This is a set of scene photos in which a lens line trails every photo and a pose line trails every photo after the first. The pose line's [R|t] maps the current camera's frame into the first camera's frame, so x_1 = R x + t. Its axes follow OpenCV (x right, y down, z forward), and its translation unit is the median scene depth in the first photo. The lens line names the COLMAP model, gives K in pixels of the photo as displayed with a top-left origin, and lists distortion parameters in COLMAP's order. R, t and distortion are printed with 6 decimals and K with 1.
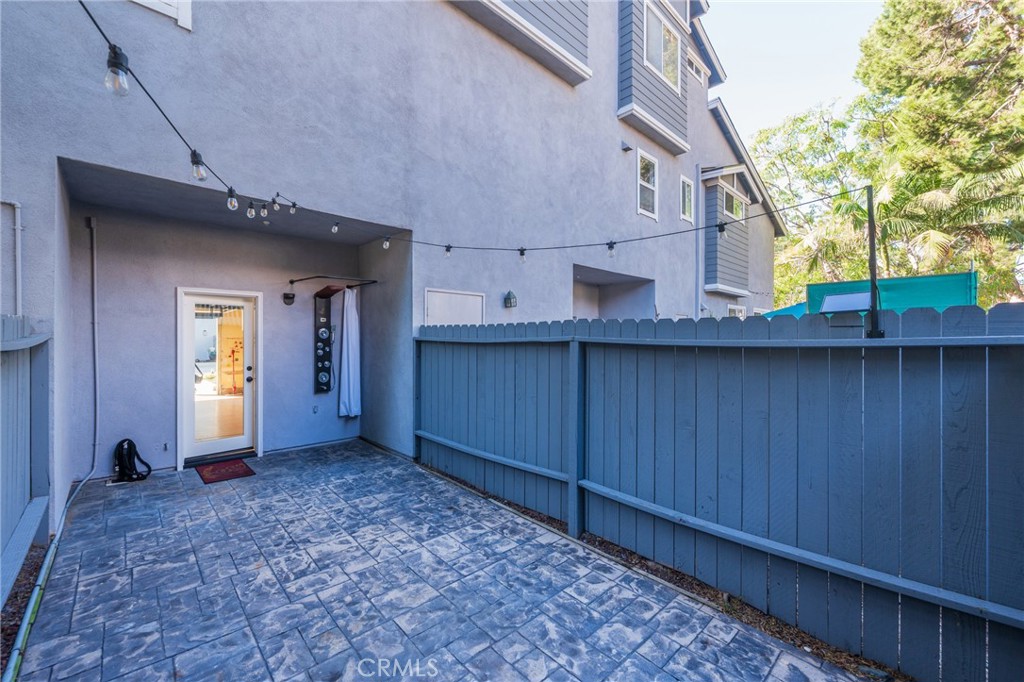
lens RADIAL K [[418.0, 0, 514.3], [0, 418.0, 339.7], [0, 0, 1]] dist [-0.000983, -0.000673]
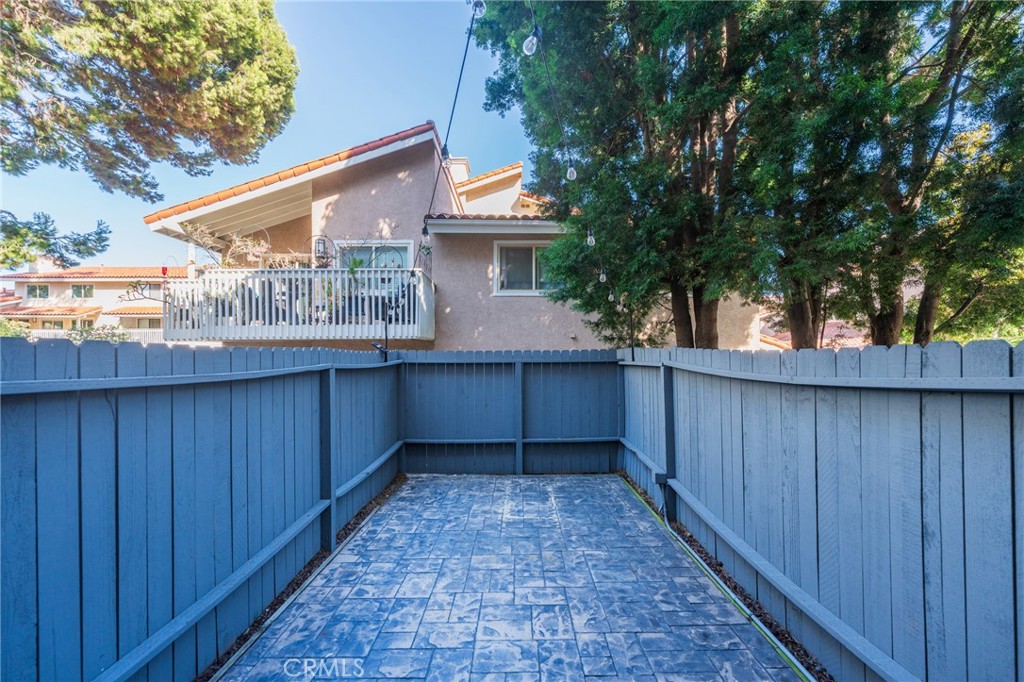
lens RADIAL K [[418.0, 0, 513.5], [0, 418.0, 351.1], [0, 0, 1]] dist [-0.000983, -0.000673]
pose [[-0.727442, 0.005540, 0.686147, -1.069706], [0.001724, 0.999979, -0.006247, -0.037515], [-0.686167, -0.003361, -0.727436, 1.681423]]
